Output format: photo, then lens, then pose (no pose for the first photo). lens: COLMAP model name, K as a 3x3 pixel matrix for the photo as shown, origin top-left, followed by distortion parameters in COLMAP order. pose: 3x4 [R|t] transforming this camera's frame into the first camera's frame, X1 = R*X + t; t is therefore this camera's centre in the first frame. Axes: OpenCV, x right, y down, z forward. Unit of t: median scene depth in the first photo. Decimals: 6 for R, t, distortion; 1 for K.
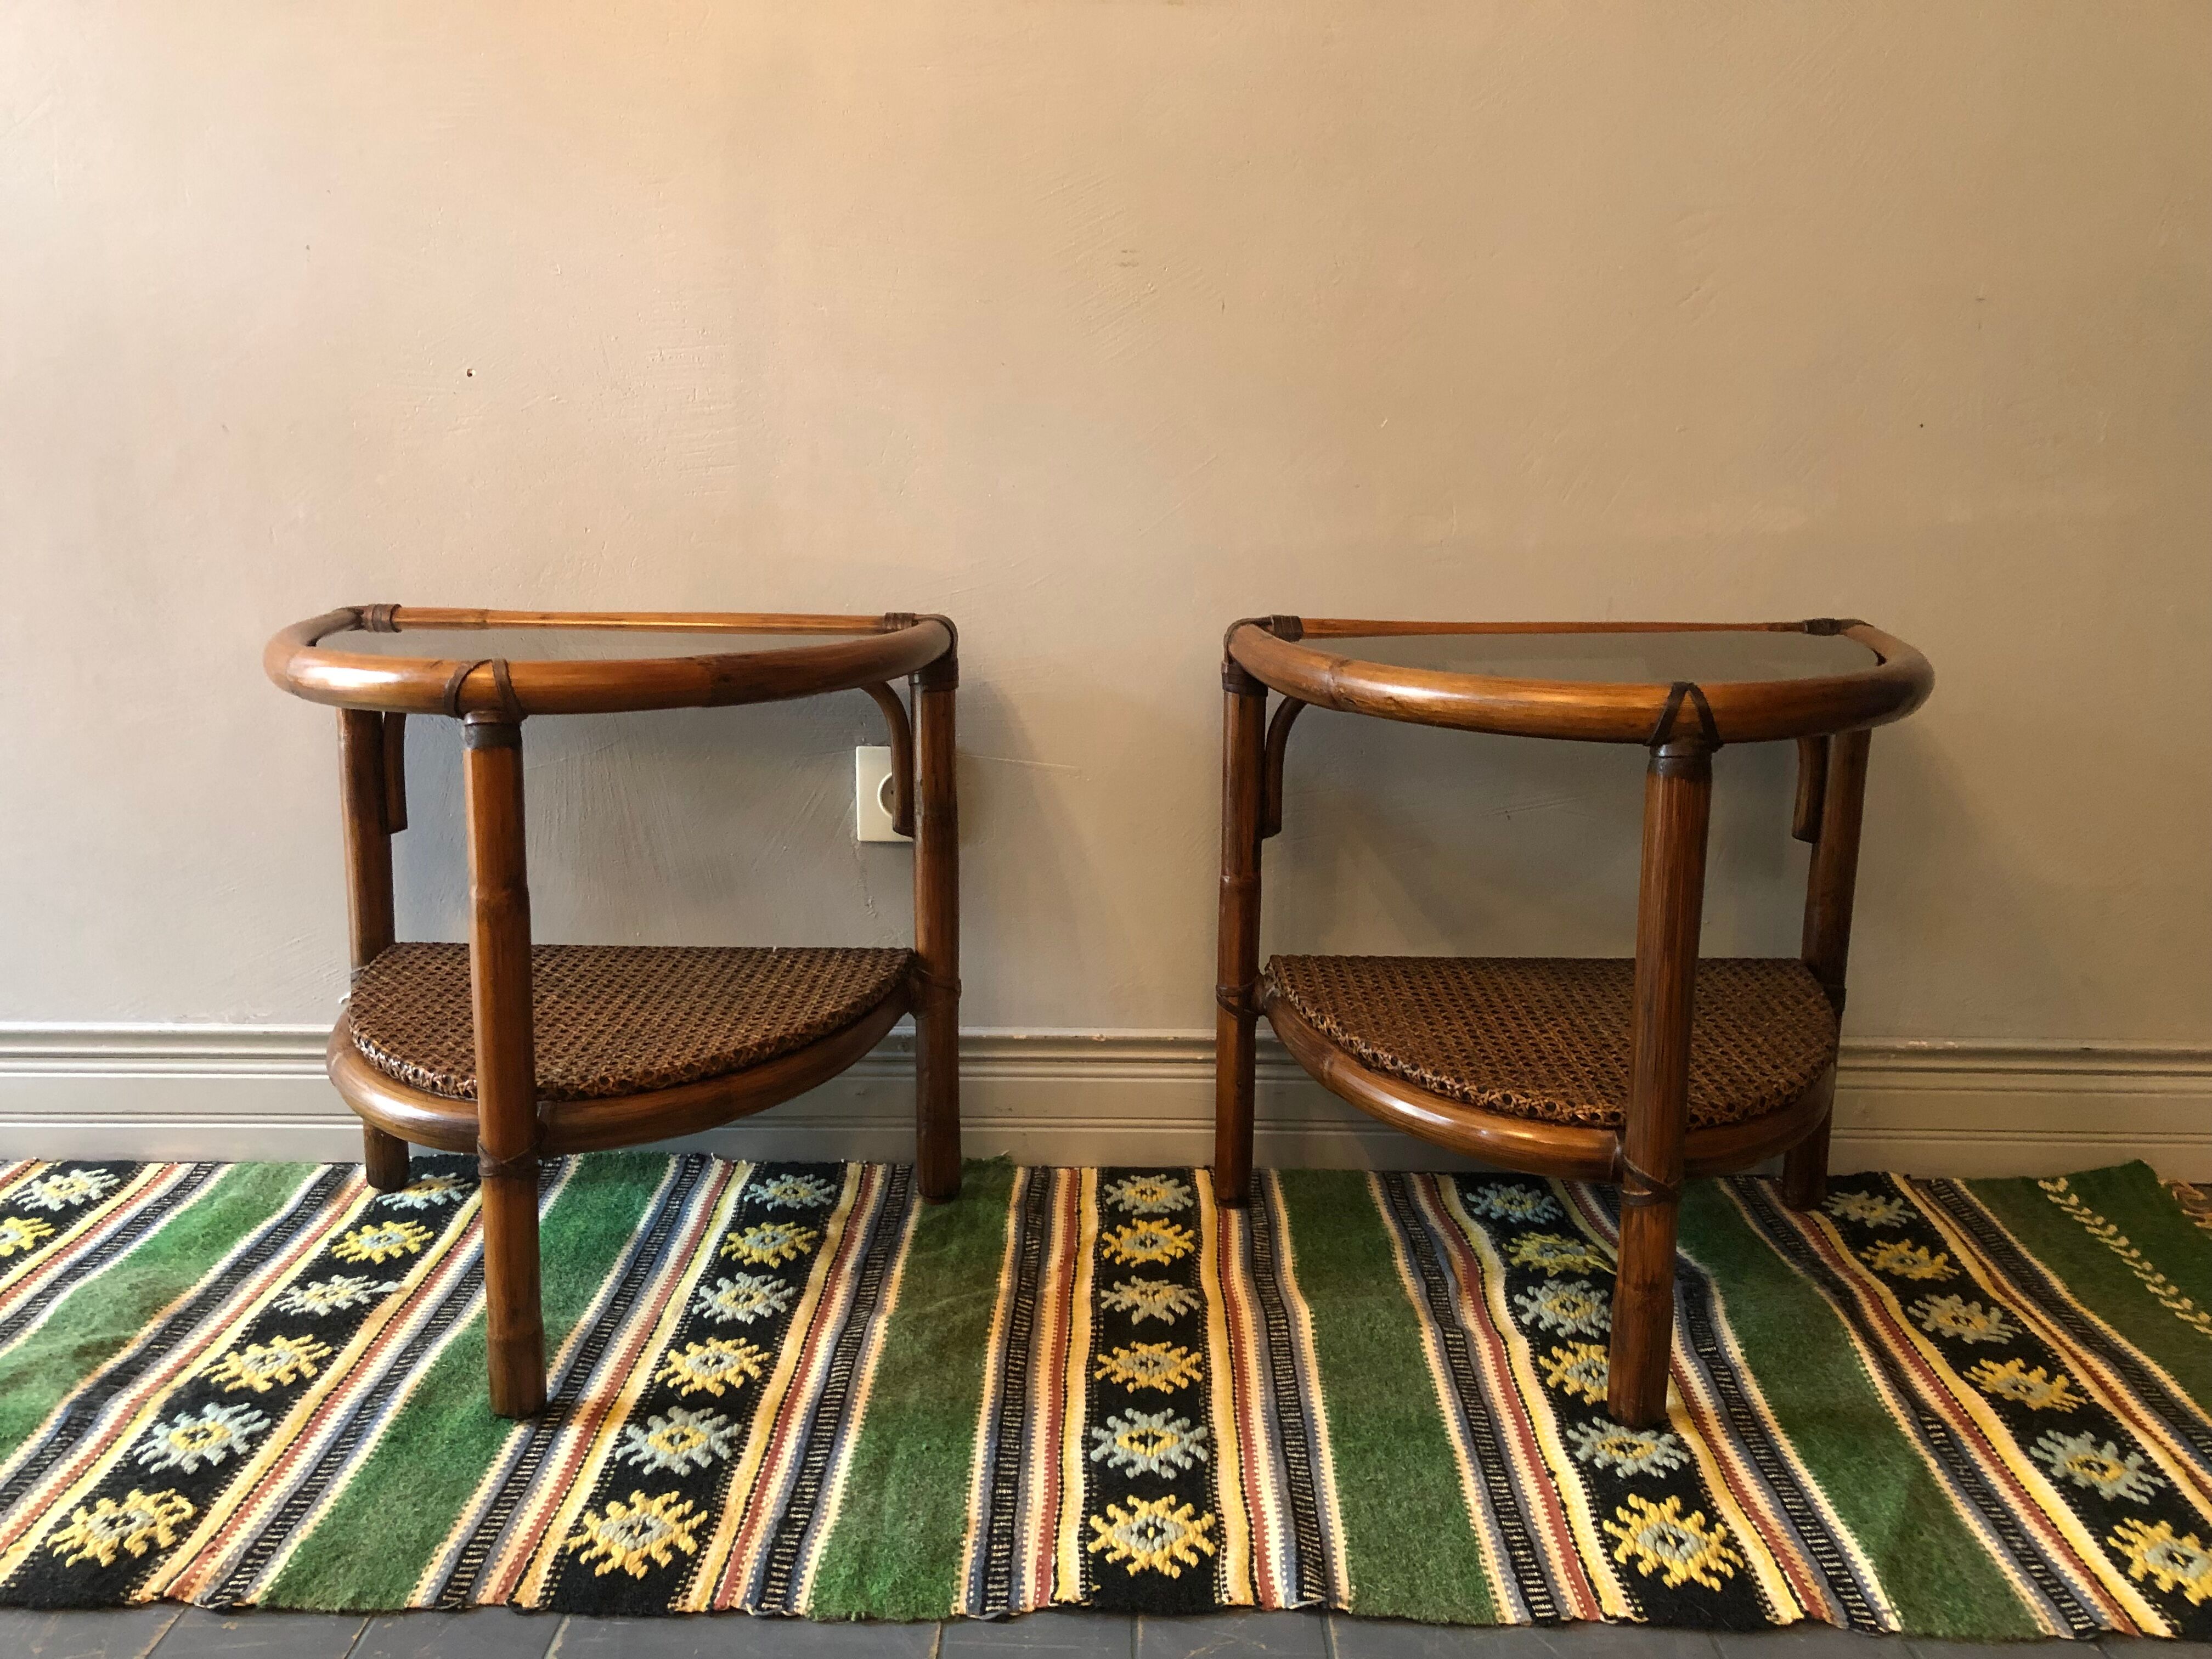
lens RADIAL K [[1805.0, 0, 1096.5], [0, 1805.0, 815.9], [0, 0, 1]] dist [0.023707, -0.018570]
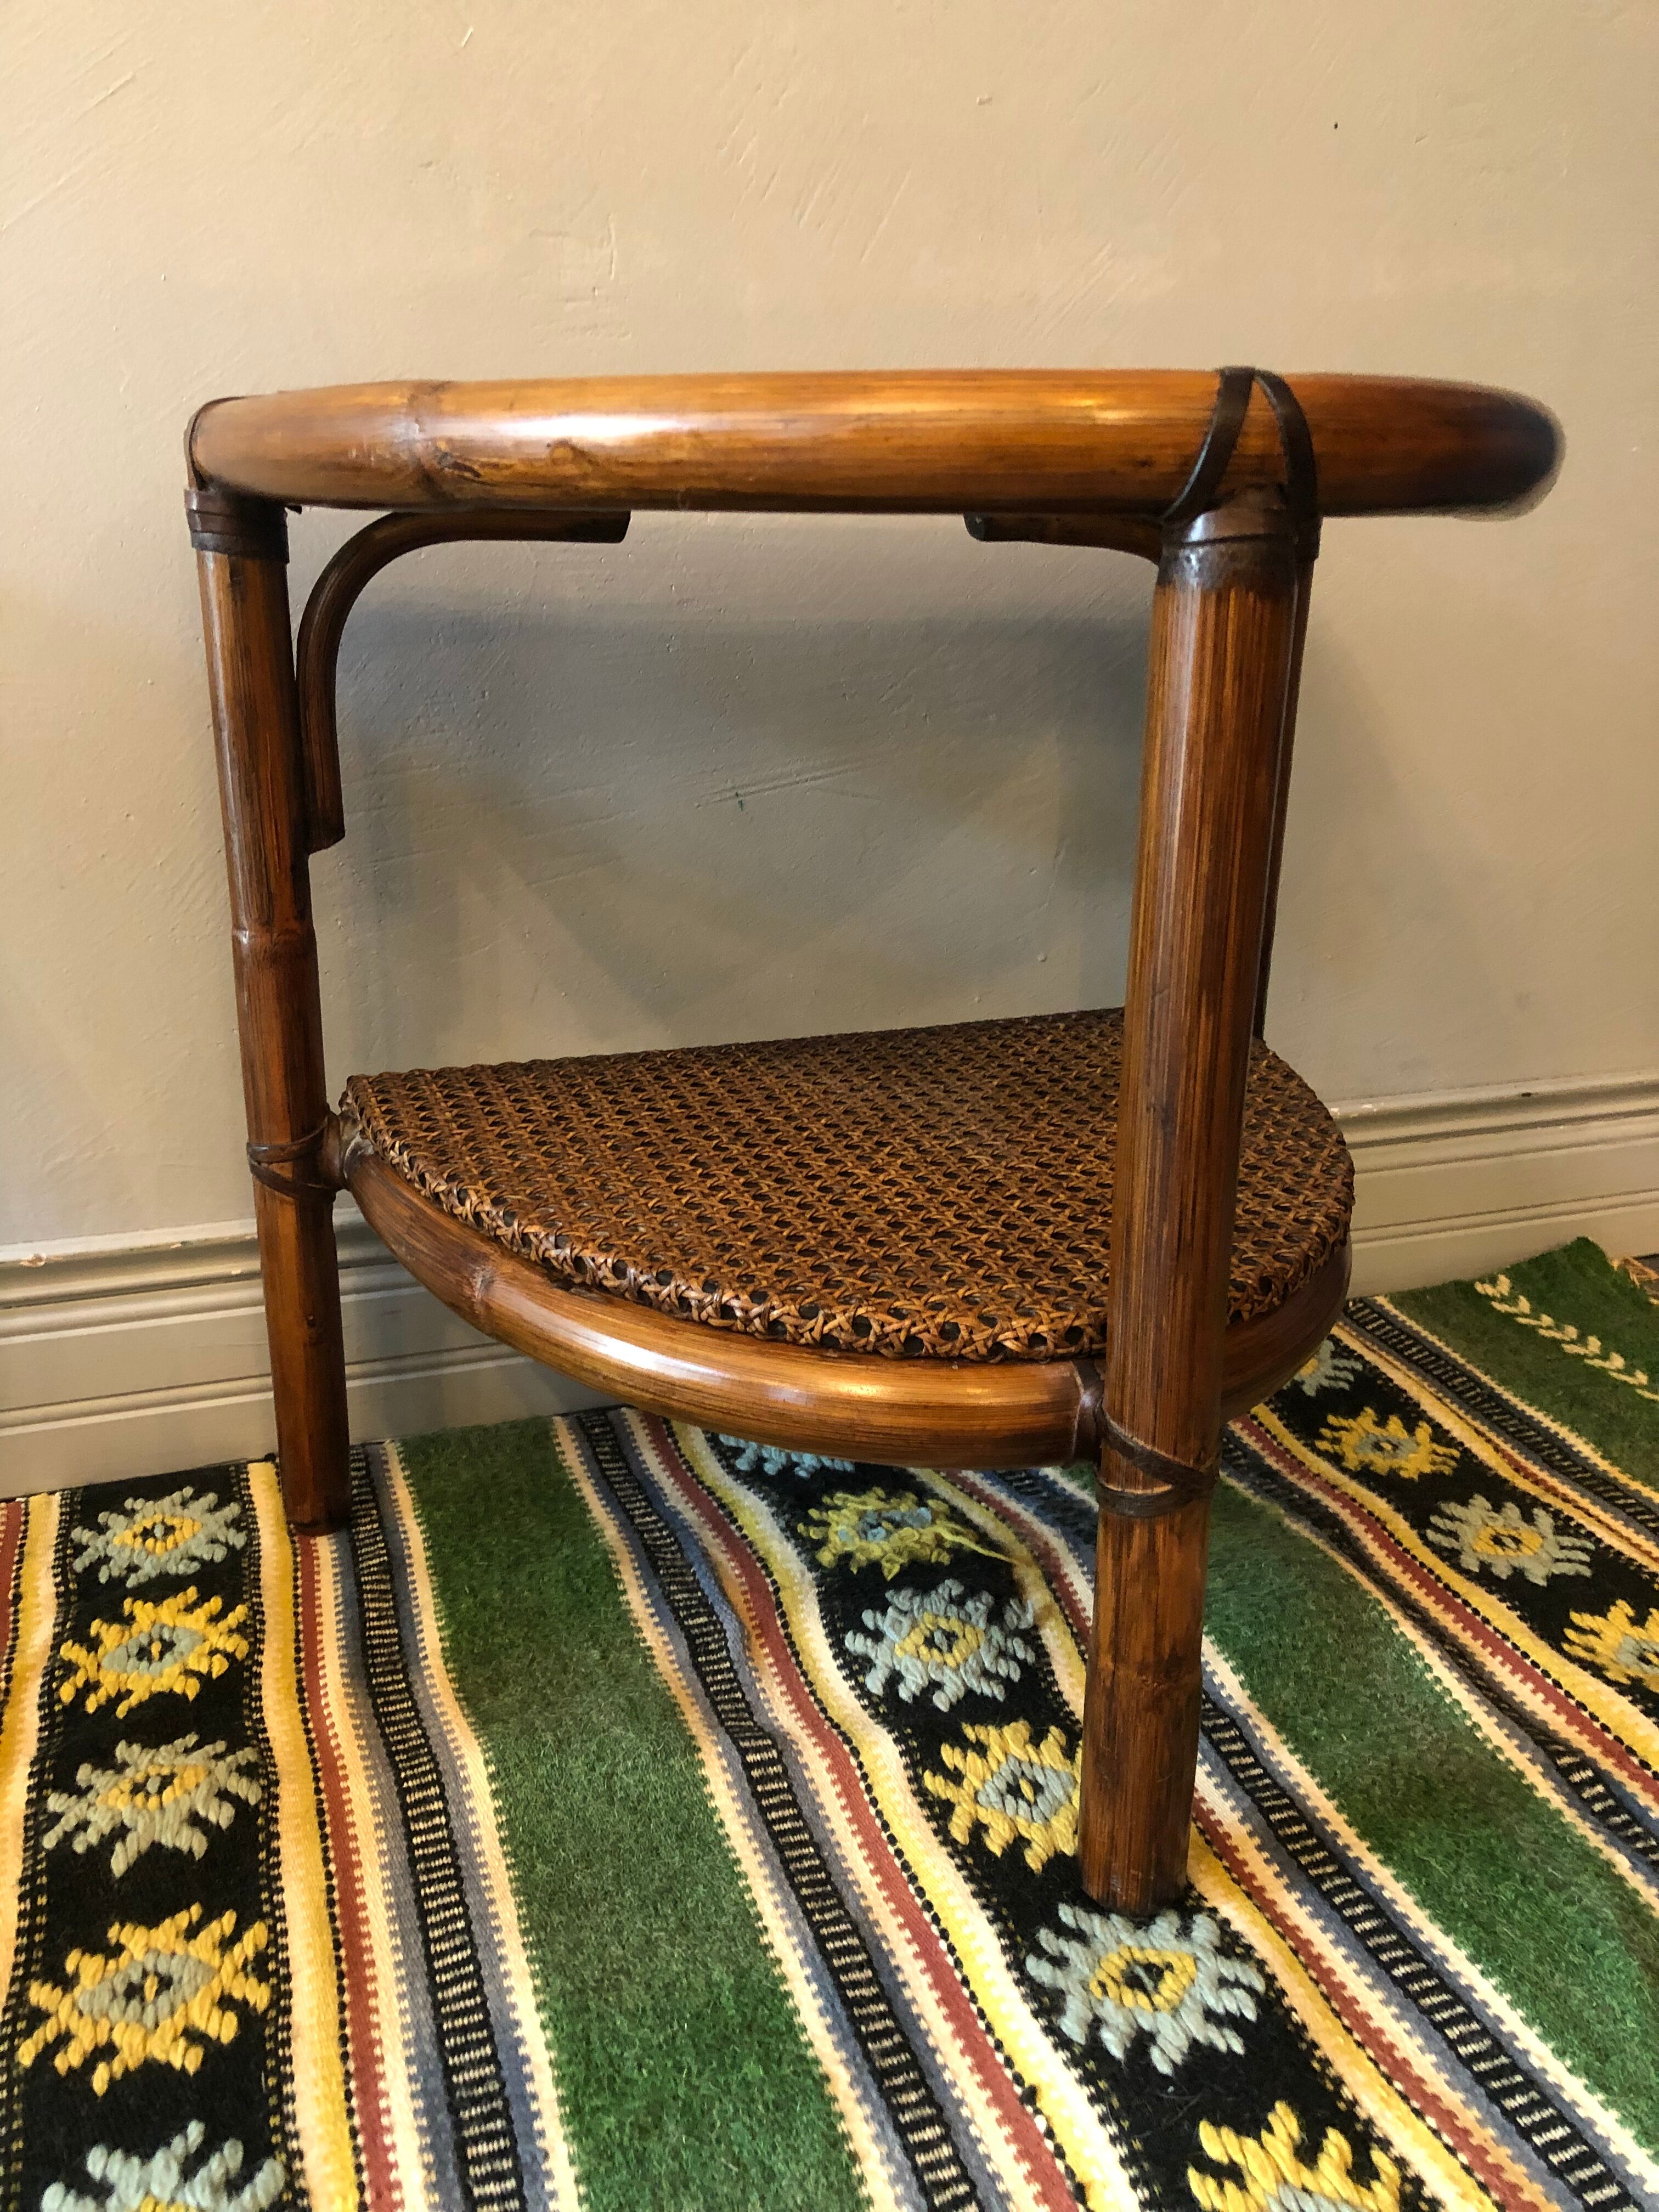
lens RADIAL K [[1805.0, 0, 826.4], [0, 1805.0, 1105.3], [0, 0, 1]] dist [0.023707, -0.018570]
pose [[0.937967, -0.100902, 0.331717, 0.057862], [0.065797, 0.991134, 0.115435, 0.037553], [-0.340423, -0.086448, 0.936290, 0.508035]]
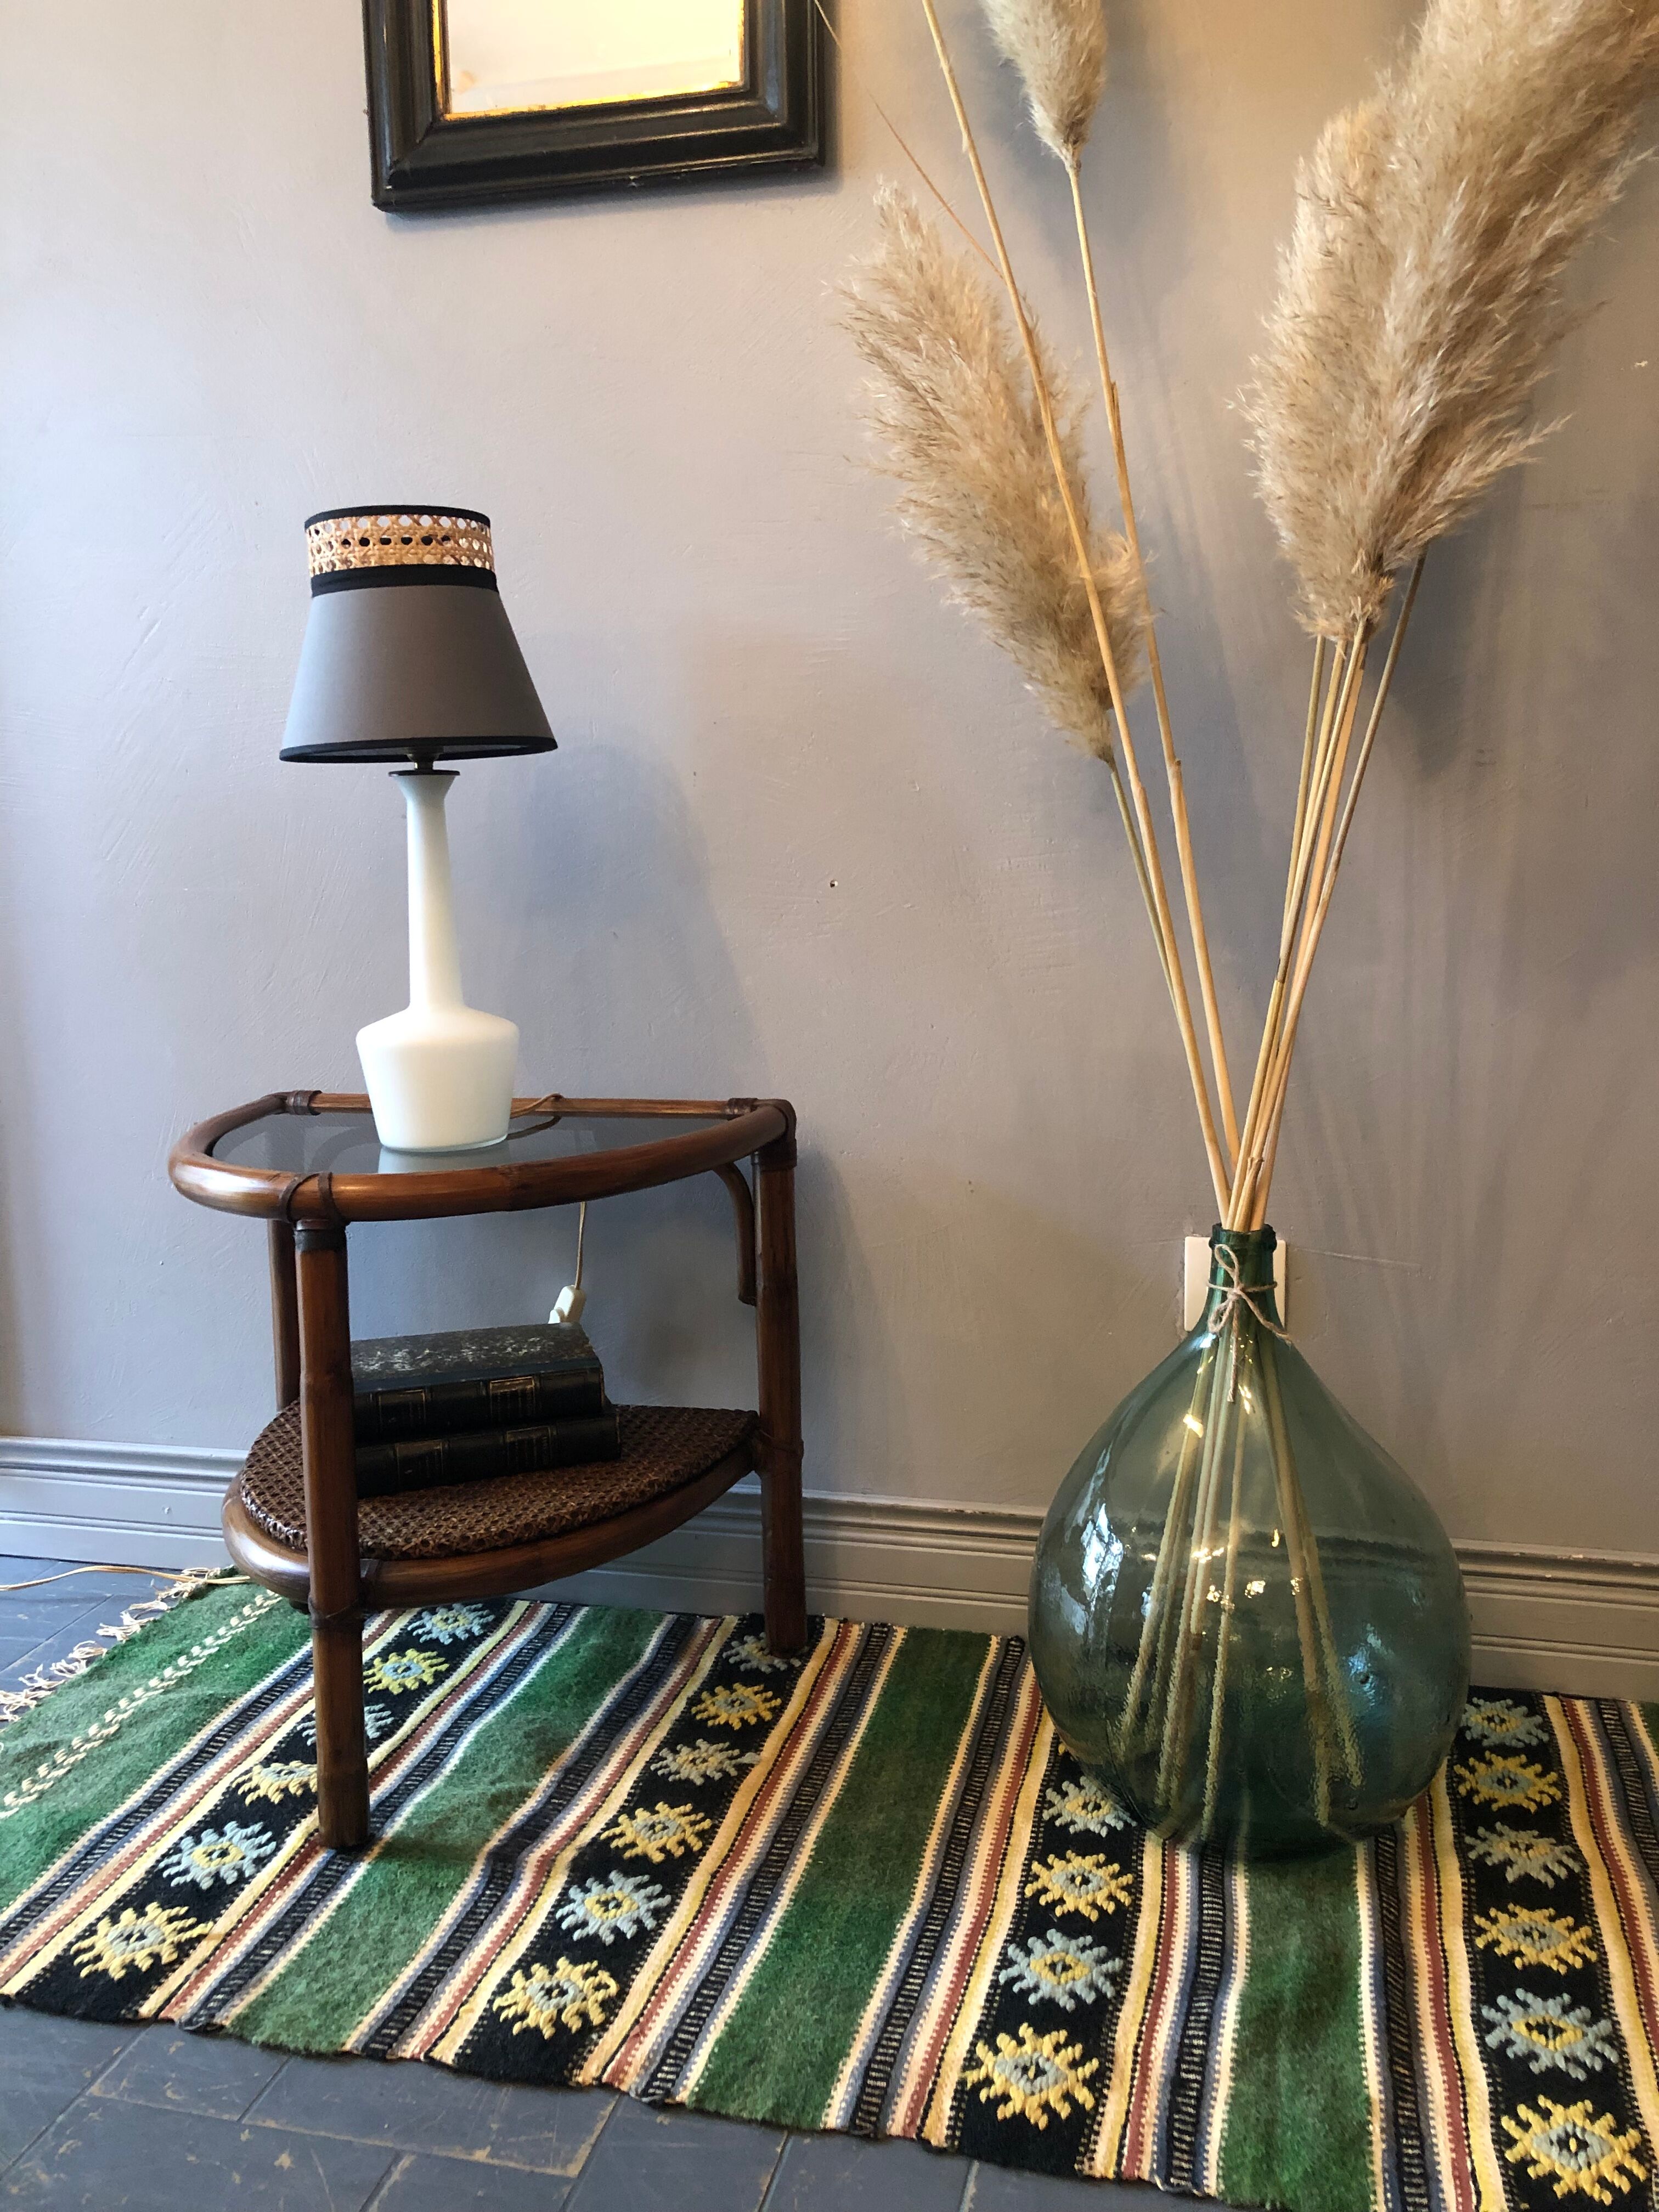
lens RADIAL K [[1805.0, 0, 837.3], [0, 1805.0, 1067.7], [0, 0, 1]] dist [0.023707, -0.018570]
pose [[0.971586, 0.007334, -0.236572, -0.099868], [-0.021624, 0.998090, -0.057869, -0.083399], [0.235695, 0.061340, 0.969889, -0.034137]]
